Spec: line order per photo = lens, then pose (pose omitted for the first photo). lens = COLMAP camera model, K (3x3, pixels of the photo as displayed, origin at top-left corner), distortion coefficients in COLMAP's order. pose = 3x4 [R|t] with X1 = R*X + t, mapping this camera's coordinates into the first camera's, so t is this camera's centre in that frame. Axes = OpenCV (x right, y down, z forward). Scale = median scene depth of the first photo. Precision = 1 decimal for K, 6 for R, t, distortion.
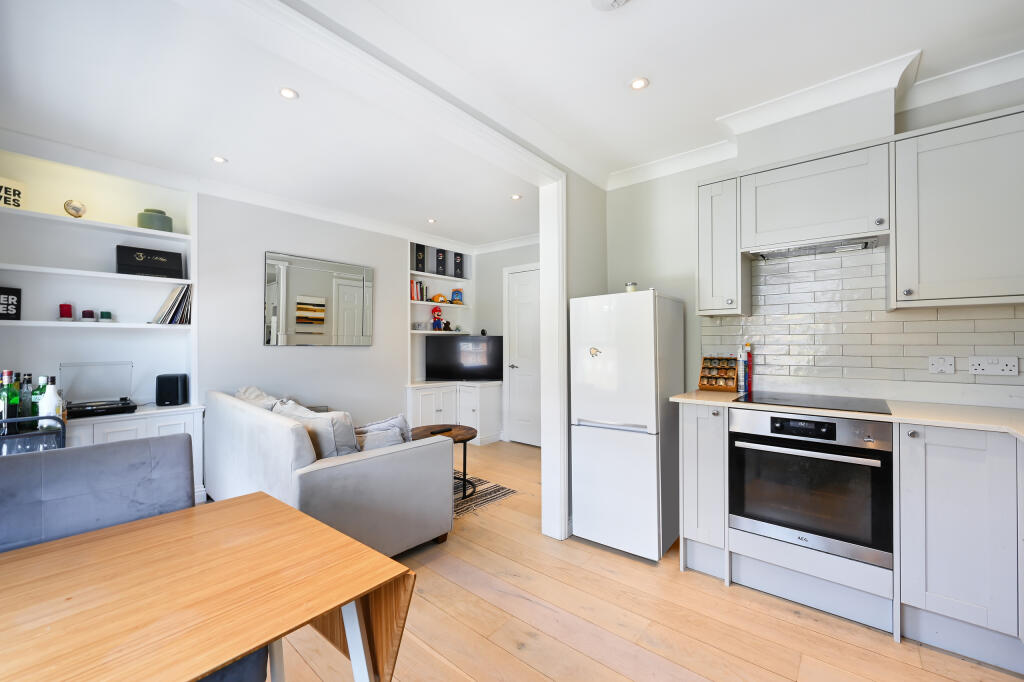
lens RADIAL K [[408.5, 0, 512.0], [0, 408.5, 341.0], [0, 0, 1]] dist [0.000927, 0.000197]
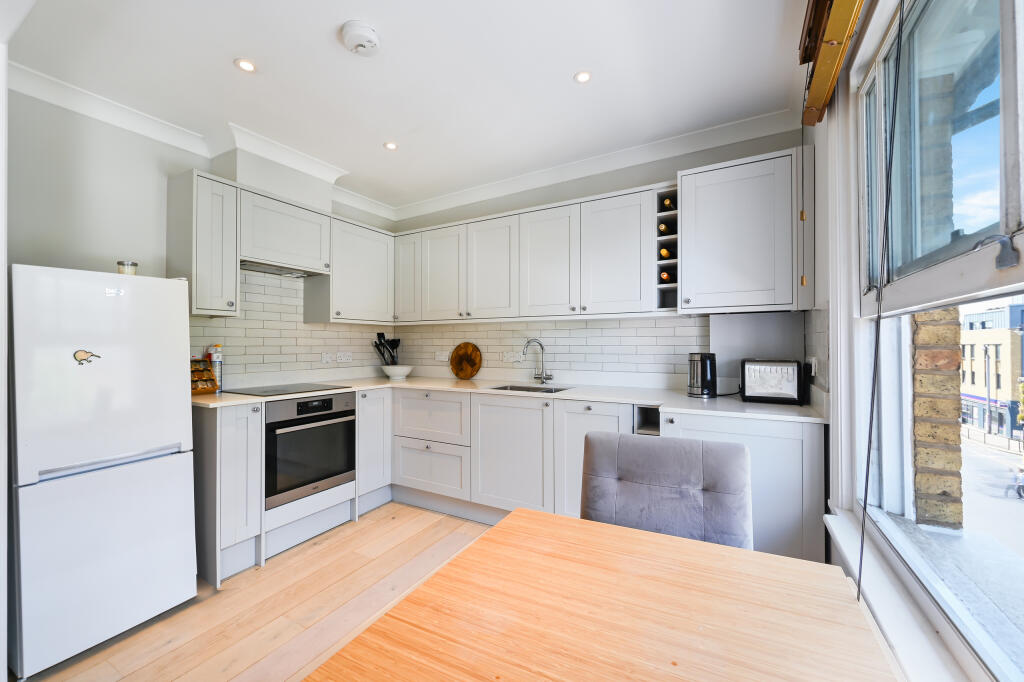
lens RADIAL K [[408.5, 0, 512.0], [0, 408.5, 341.0], [0, 0, 1]] dist [0.000927, 0.000197]
pose [[-0.182668, 0.014064, 0.983074, -0.633058], [0.001278, 0.999900, -0.014068, 0.013269], [-0.983174, -0.001314, -0.182667, 0.509923]]
